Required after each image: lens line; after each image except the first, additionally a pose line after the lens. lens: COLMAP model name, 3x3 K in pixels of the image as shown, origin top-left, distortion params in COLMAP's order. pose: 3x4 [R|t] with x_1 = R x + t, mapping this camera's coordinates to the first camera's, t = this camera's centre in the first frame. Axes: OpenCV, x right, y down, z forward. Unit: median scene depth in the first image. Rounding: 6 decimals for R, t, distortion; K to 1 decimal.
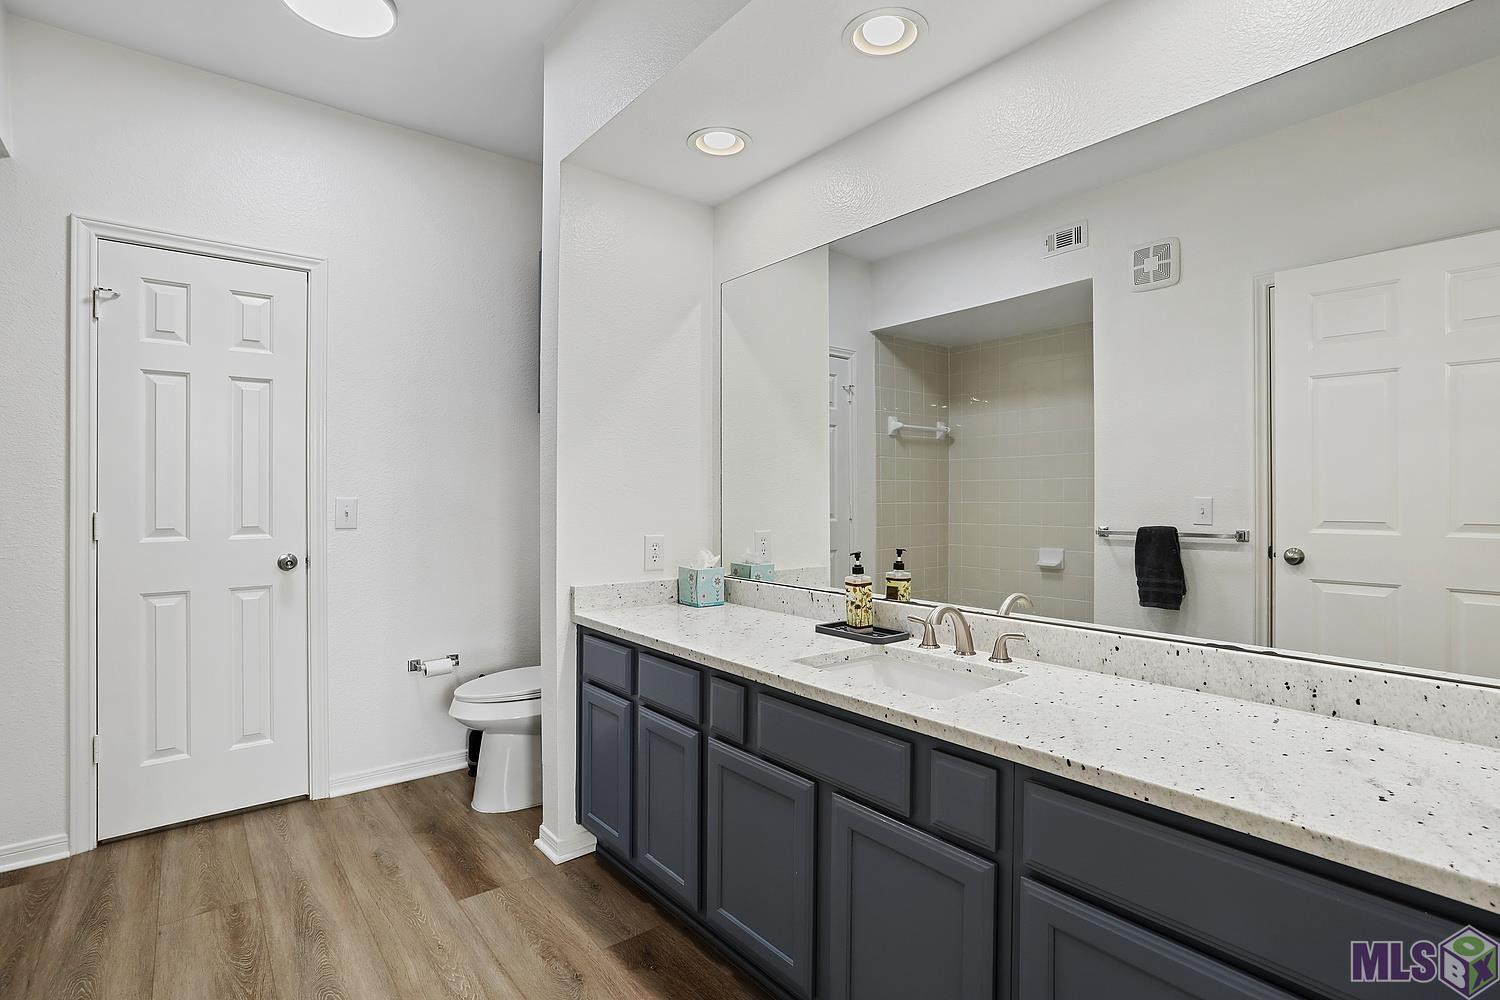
lens RADIAL K [[733.9, 0, 754.2], [0, 733.9, 494.7], [0, 0, 1]] dist [-0.023432, 0.015578]
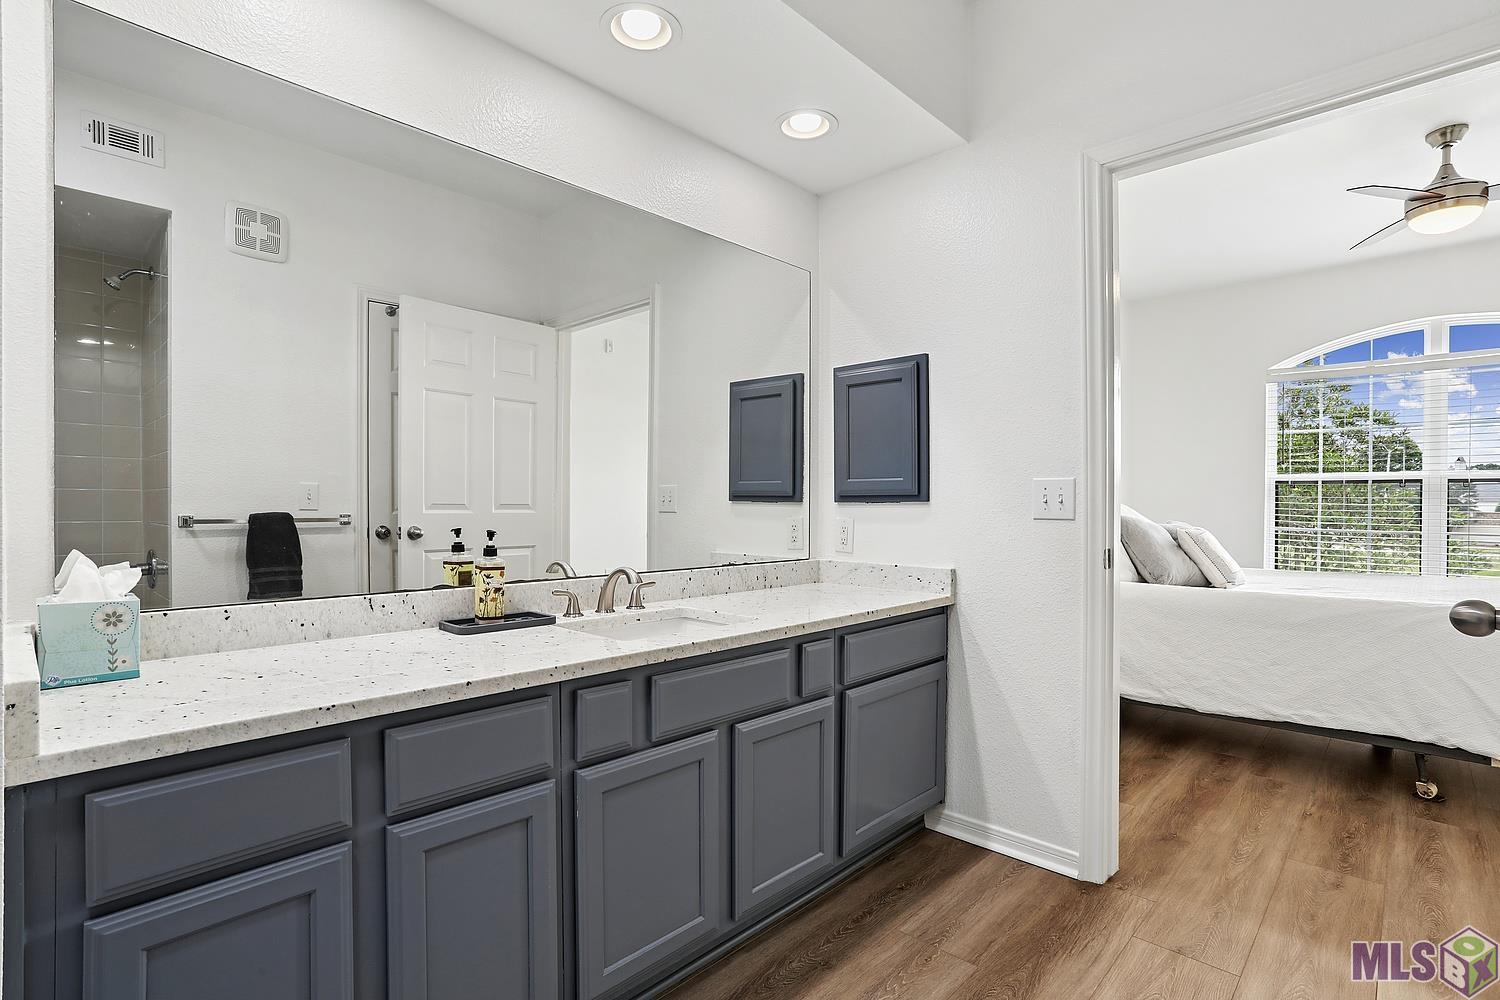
lens RADIAL K [[733.9, 0, 741.7], [0, 733.9, 505.5], [0, 0, 1]] dist [-0.023432, 0.015578]
pose [[-0.130707, -0.000983, 0.991421, -0.575954], [-0.007959, 0.999968, -0.000058, 0.036676], [-0.991389, -0.007898, -0.130711, 0.642470]]
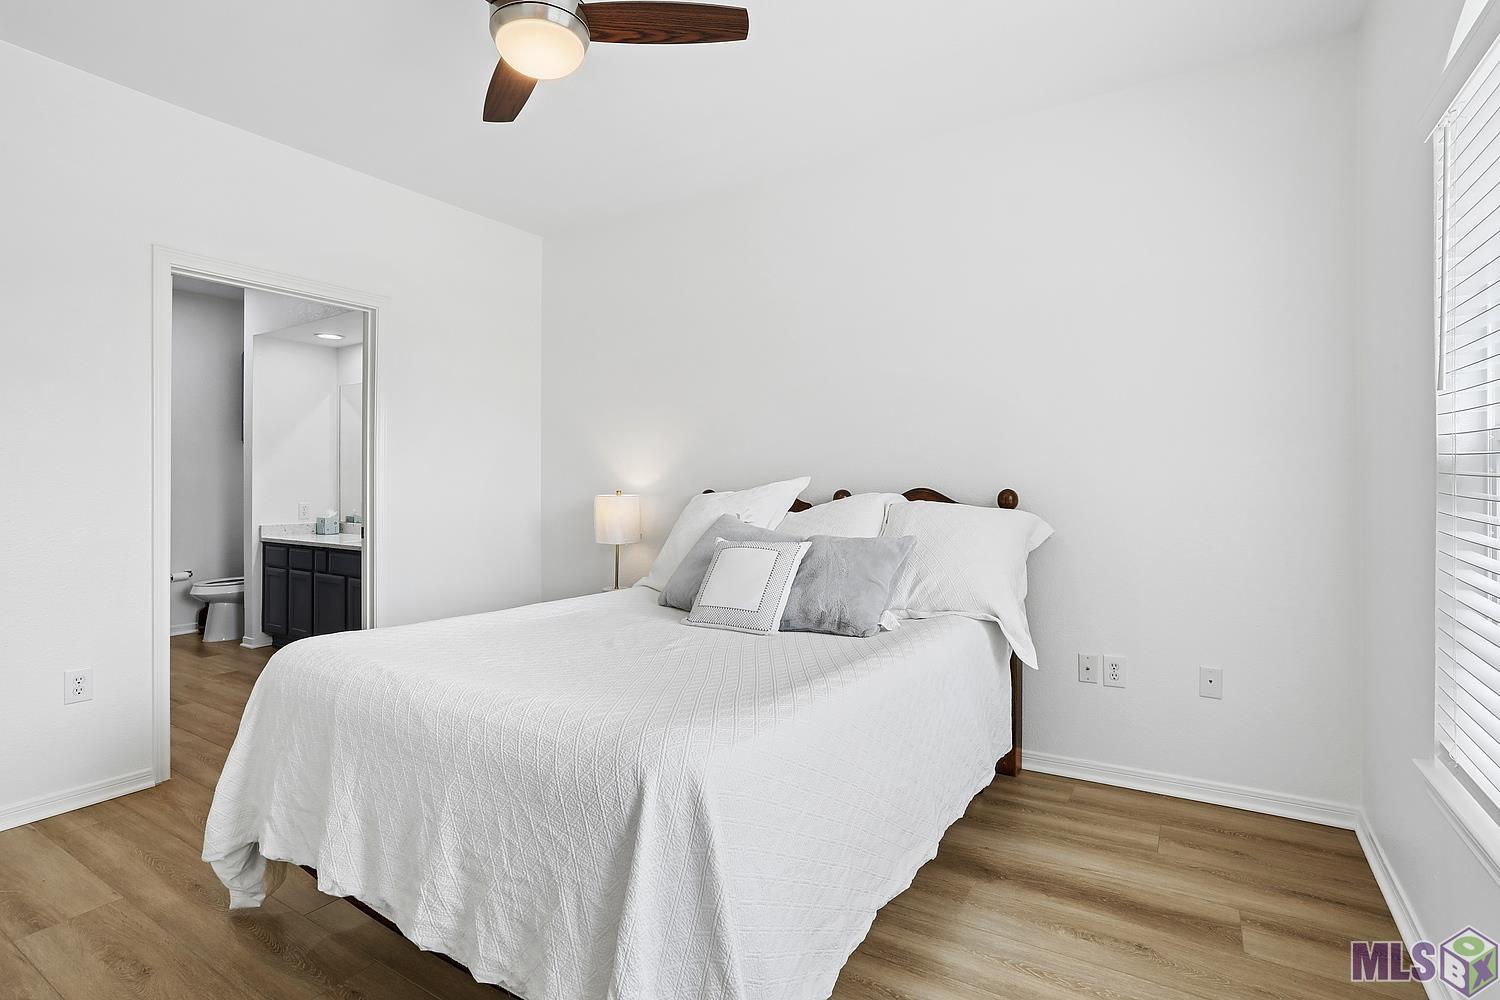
lens RADIAL K [[733.9, 0, 739.6], [0, 733.9, 499.8], [0, 0, 1]] dist [-0.023432, 0.015578]
pose [[0.952375, 0.005648, 0.304876, 0.426774], [-0.007288, 0.999964, 0.004242, 0.029229], [-0.304841, -0.006262, 0.952383, -1.424566]]
